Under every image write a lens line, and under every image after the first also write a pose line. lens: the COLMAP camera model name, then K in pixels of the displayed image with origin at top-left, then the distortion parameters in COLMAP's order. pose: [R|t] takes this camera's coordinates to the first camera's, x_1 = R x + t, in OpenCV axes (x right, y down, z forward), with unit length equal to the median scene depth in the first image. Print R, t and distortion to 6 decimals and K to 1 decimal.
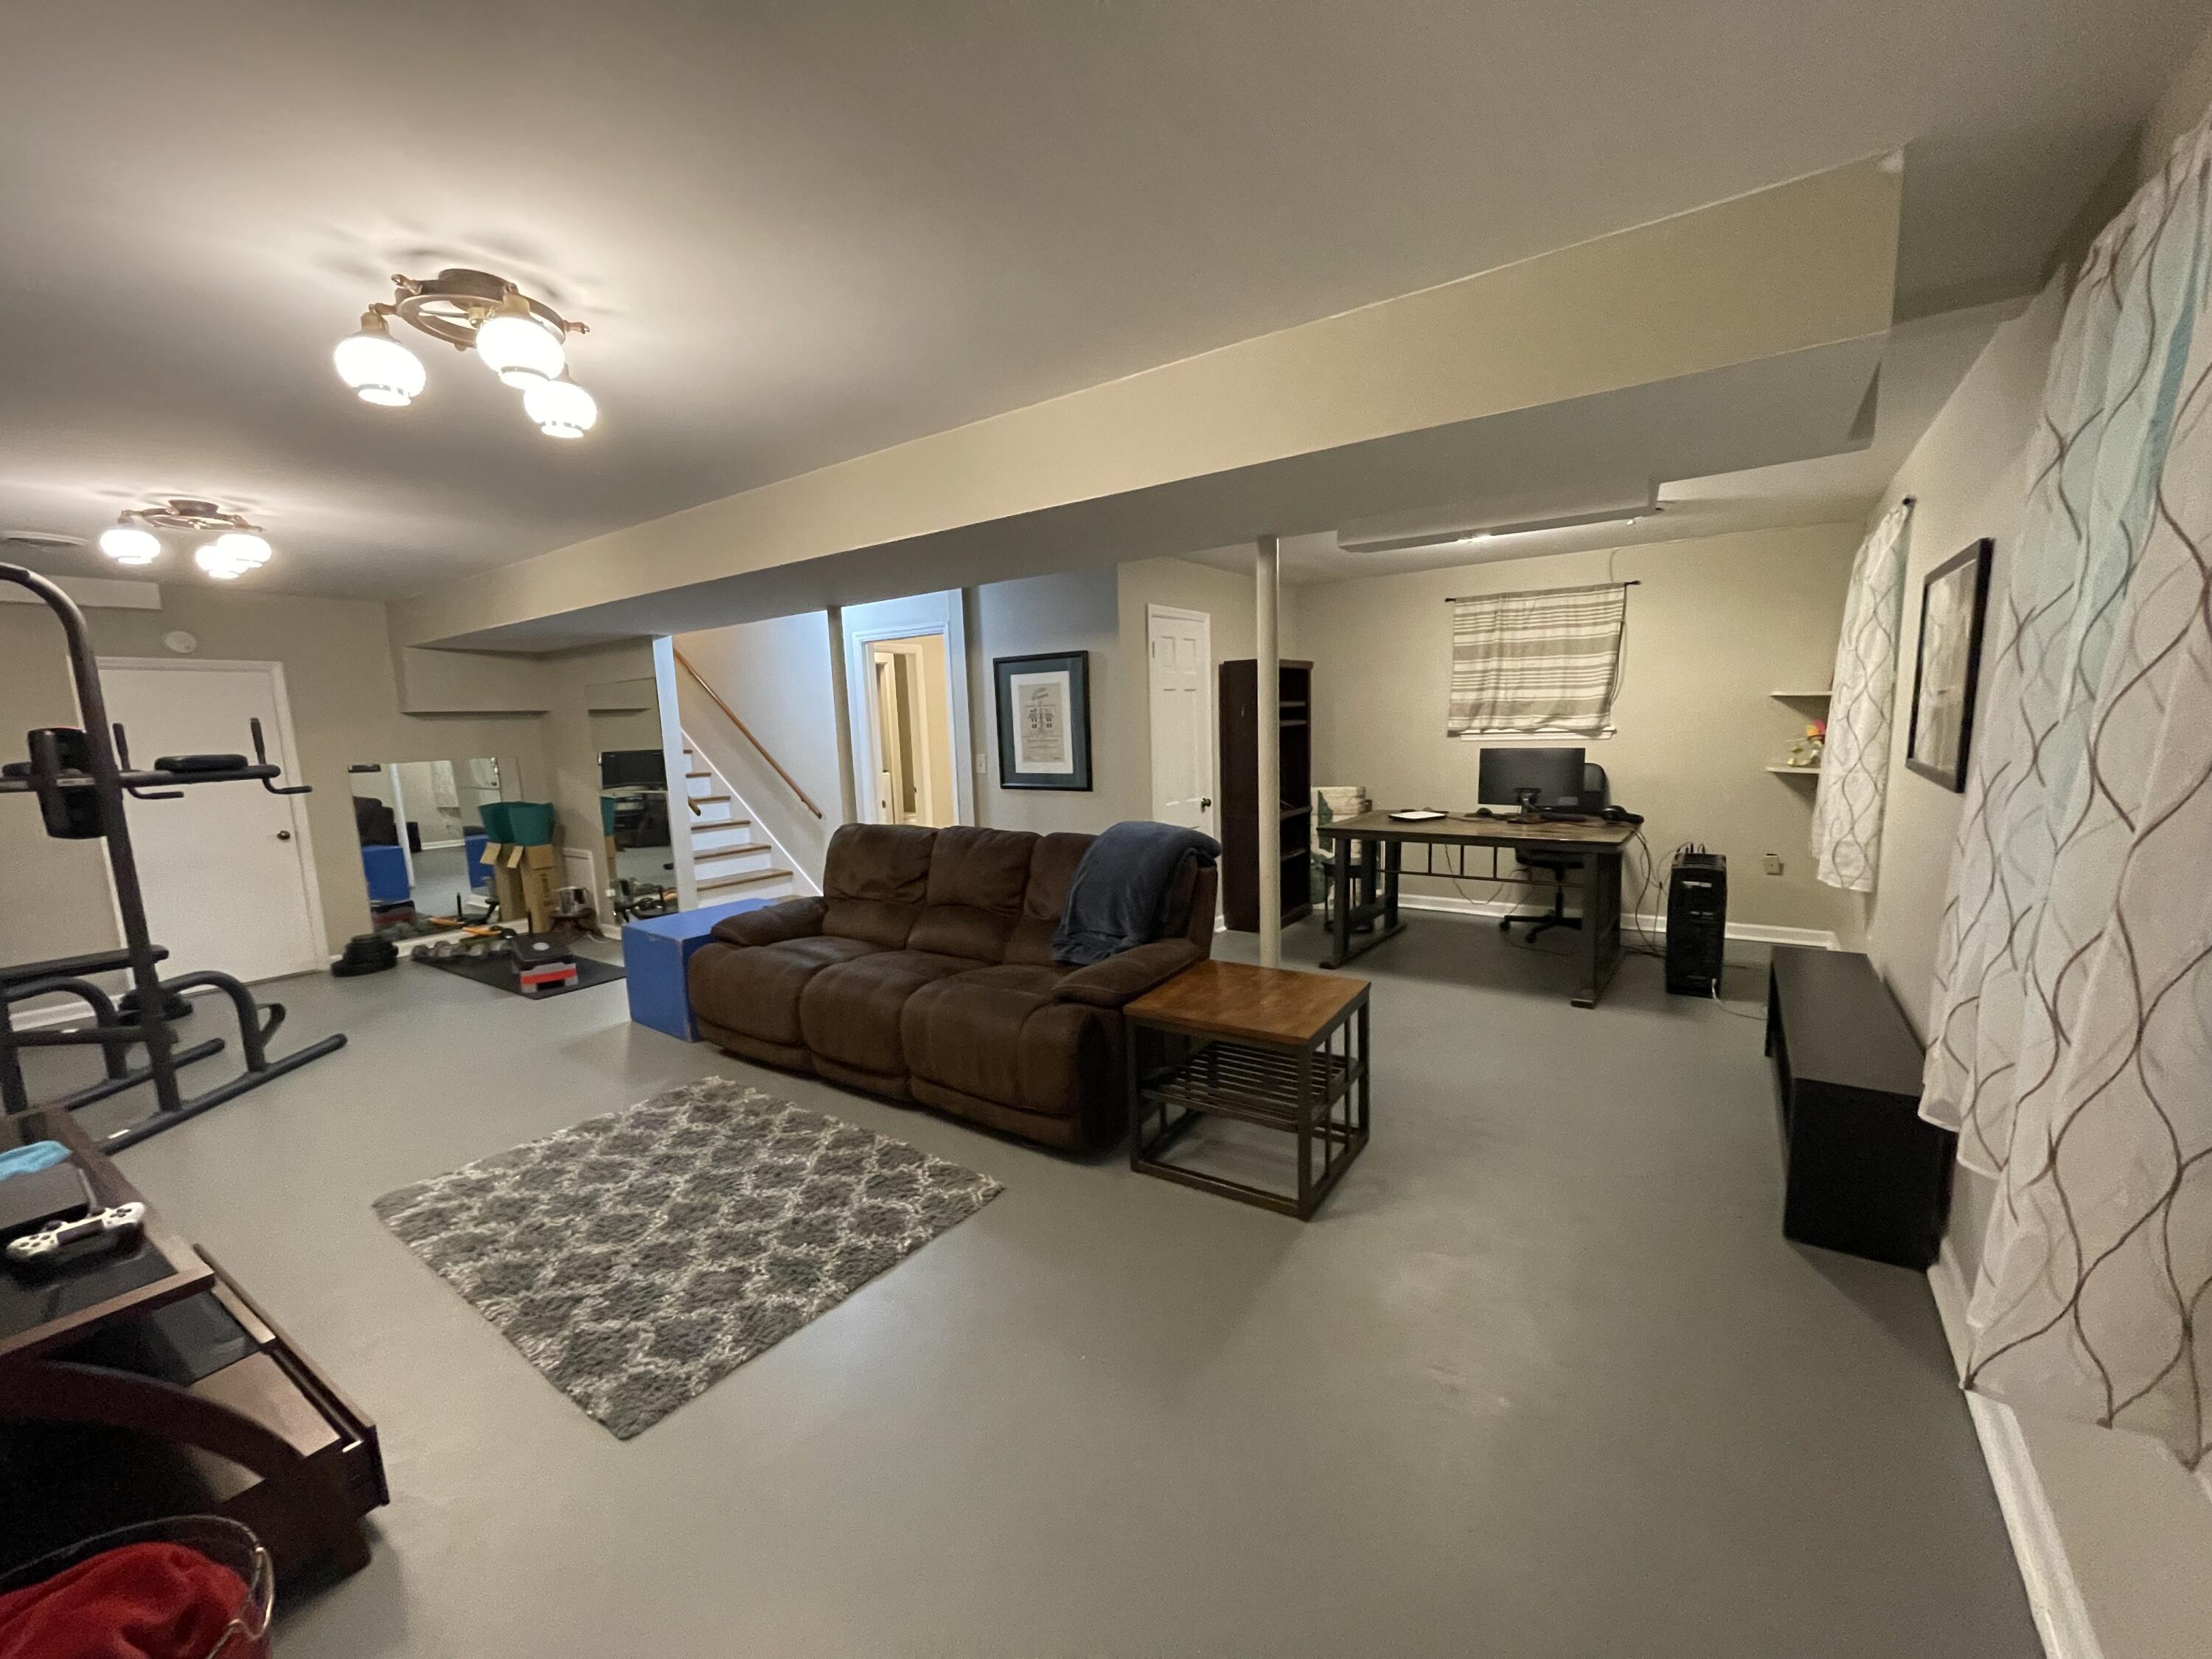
lens RADIAL K [[893.1, 0, 1120.2], [0, 893.1, 833.5], [0, 0, 1]] dist [-0.000607, 0.001349]
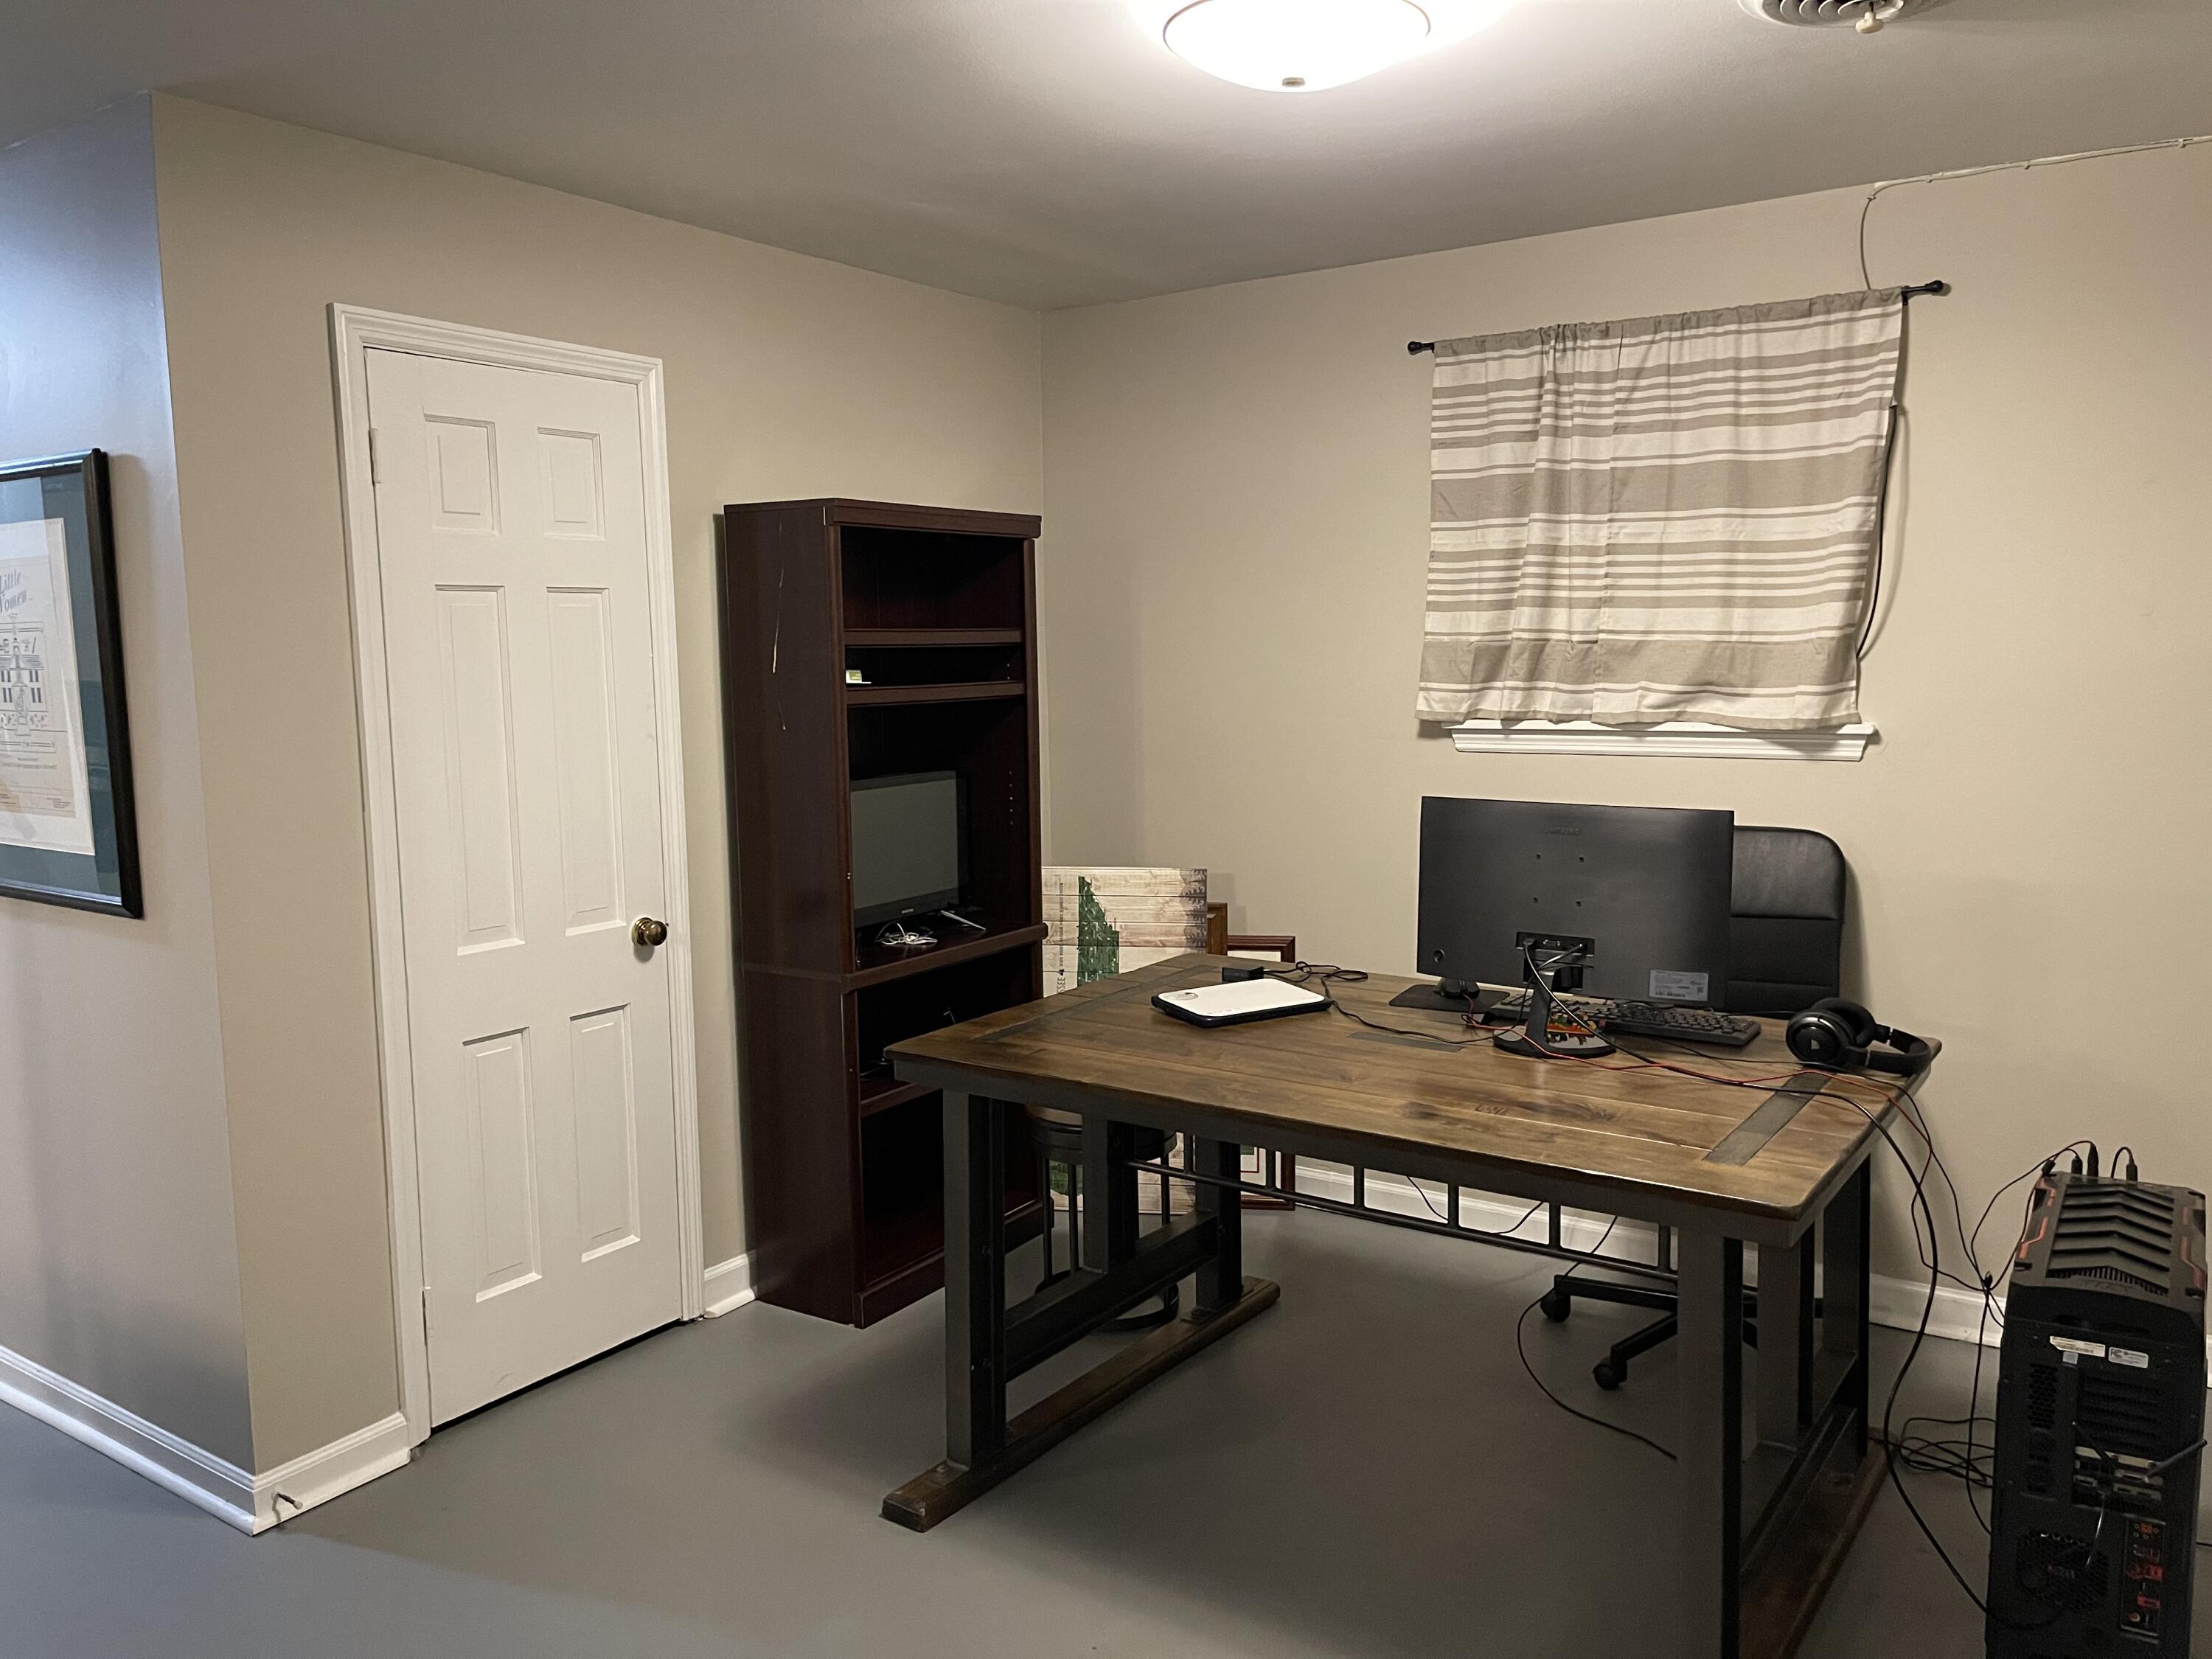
lens RADIAL K [[1691.1, 0, 1098.4], [0, 1691.1, 829.5], [0, 0, 1]] dist [0.022205, -0.013417]
pose [[0.999616, 0.015029, 0.023292, 0.245457], [-0.014589, 0.999714, -0.018948, -0.062564], [-0.023571, 0.018601, 0.999549, 0.367279]]
